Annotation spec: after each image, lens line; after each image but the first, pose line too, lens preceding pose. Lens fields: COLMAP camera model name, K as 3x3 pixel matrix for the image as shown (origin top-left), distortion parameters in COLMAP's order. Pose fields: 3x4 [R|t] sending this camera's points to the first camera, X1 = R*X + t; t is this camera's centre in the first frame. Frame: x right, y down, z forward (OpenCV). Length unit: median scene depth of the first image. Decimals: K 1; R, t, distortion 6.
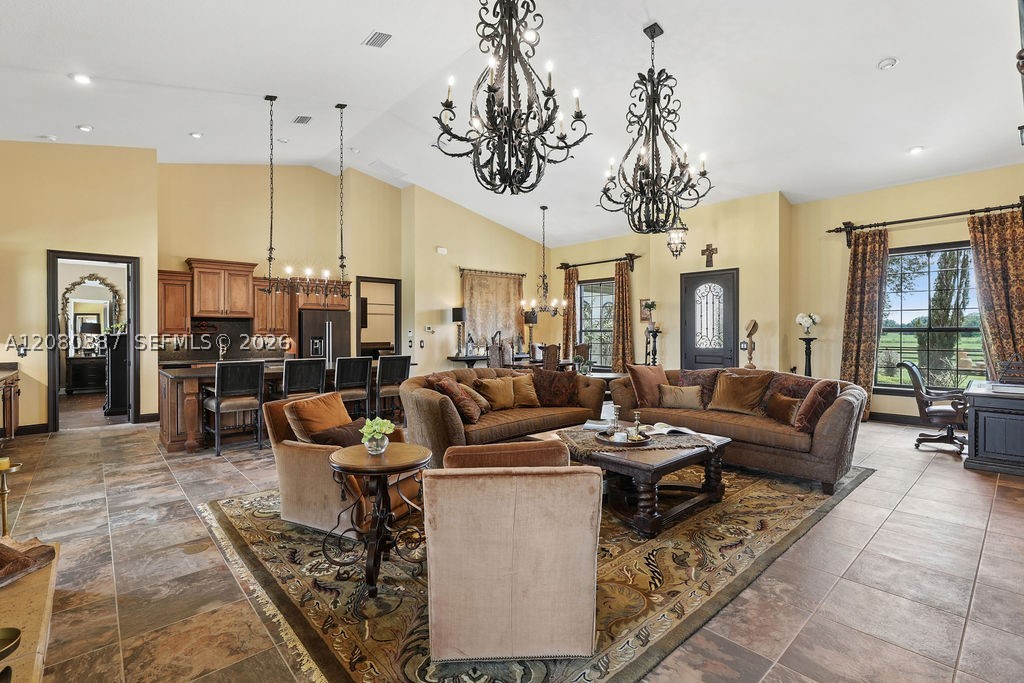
lens RADIAL K [[465.4, 0, 512.4], [0, 465.4, 333.5], [0, 0, 1]] dist [0.000607, 0.000832]
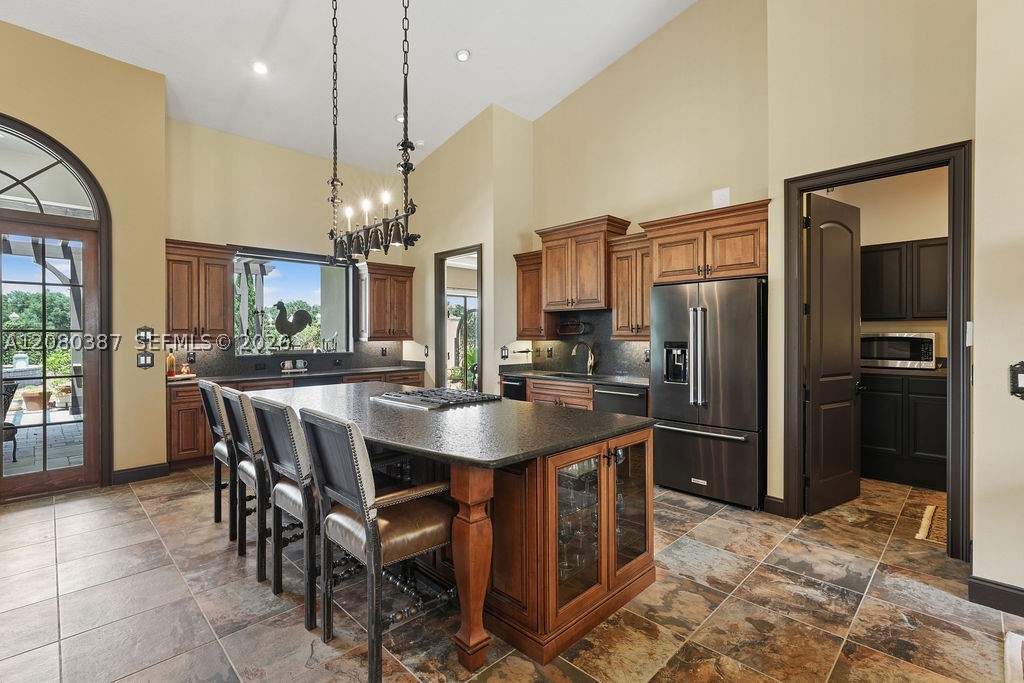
lens RADIAL K [[465.4, 0, 511.5], [0, 465.4, 331.7], [0, 0, 1]] dist [0.000607, 0.000832]
pose [[0.046957, -0.009952, -0.998847, 0.023427], [-0.002305, 0.999947, -0.010071, 0.001522], [0.998894, 0.002775, 0.046931, 0.724108]]
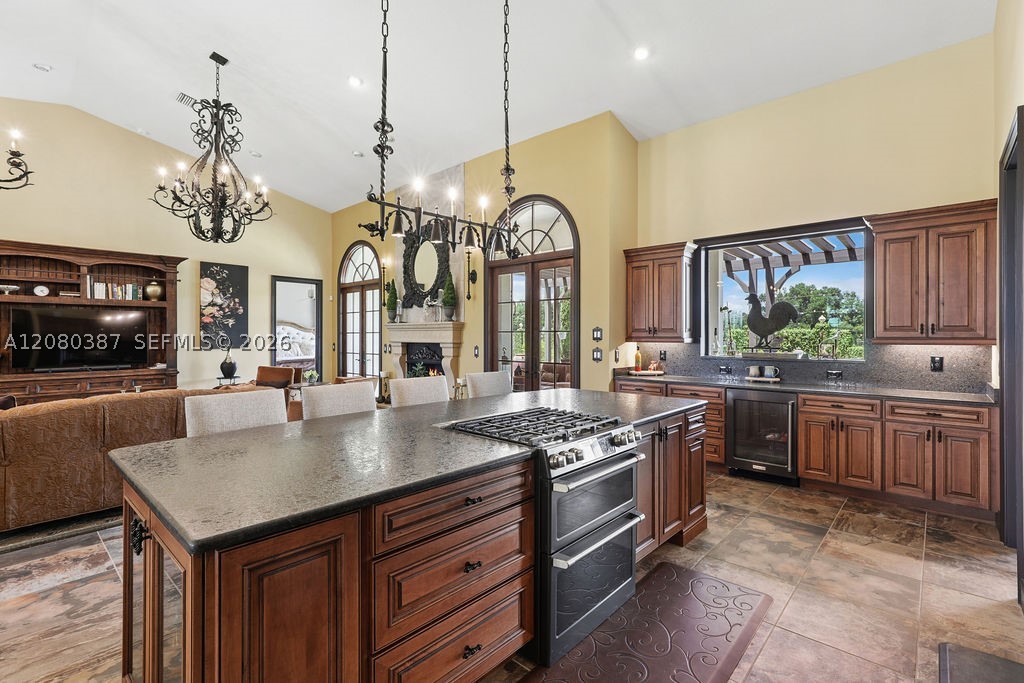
lens RADIAL K [[465.4, 0, 509.1], [0, 465.4, 336.6], [0, 0, 1]] dist [0.000607, 0.000832]
pose [[-0.996216, -0.001878, -0.086889, -0.291455], [-0.002484, 0.999973, 0.006873, 0.000045], [0.086873, 0.007063, -0.996194, 0.927711]]
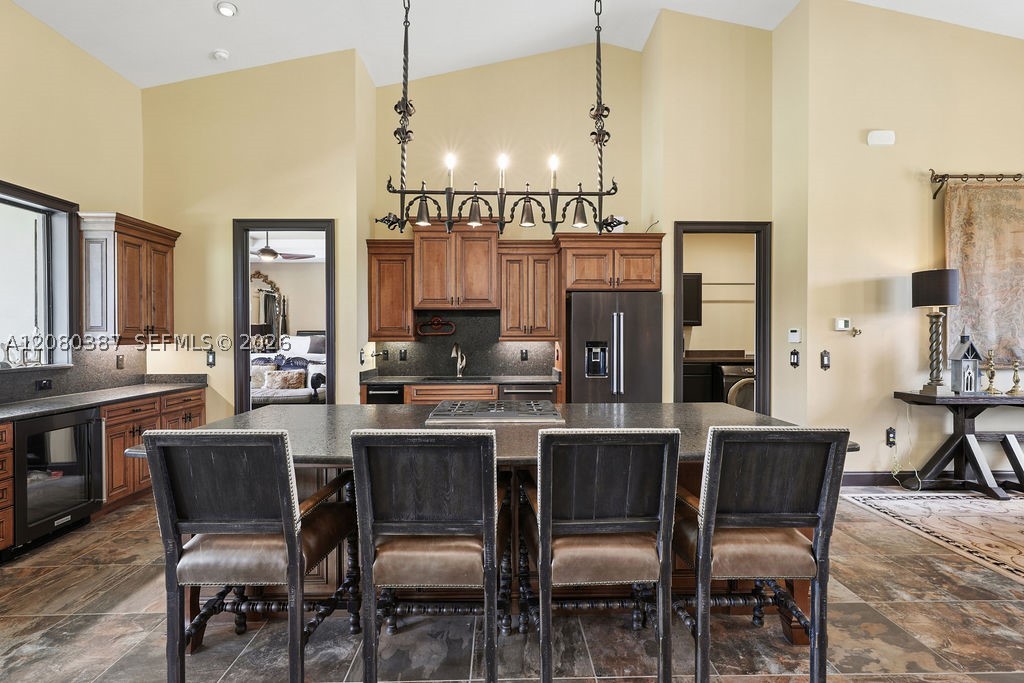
lens RADIAL K [[465.4, 0, 511.5], [0, 465.4, 337.5], [0, 0, 1]] dist [0.000607, 0.000832]
pose [[0.754236, 0.004389, -0.656589, -0.129395], [-0.000611, 0.999982, 0.005982, -0.000881], [0.656604, -0.004110, 0.754225, 0.476425]]
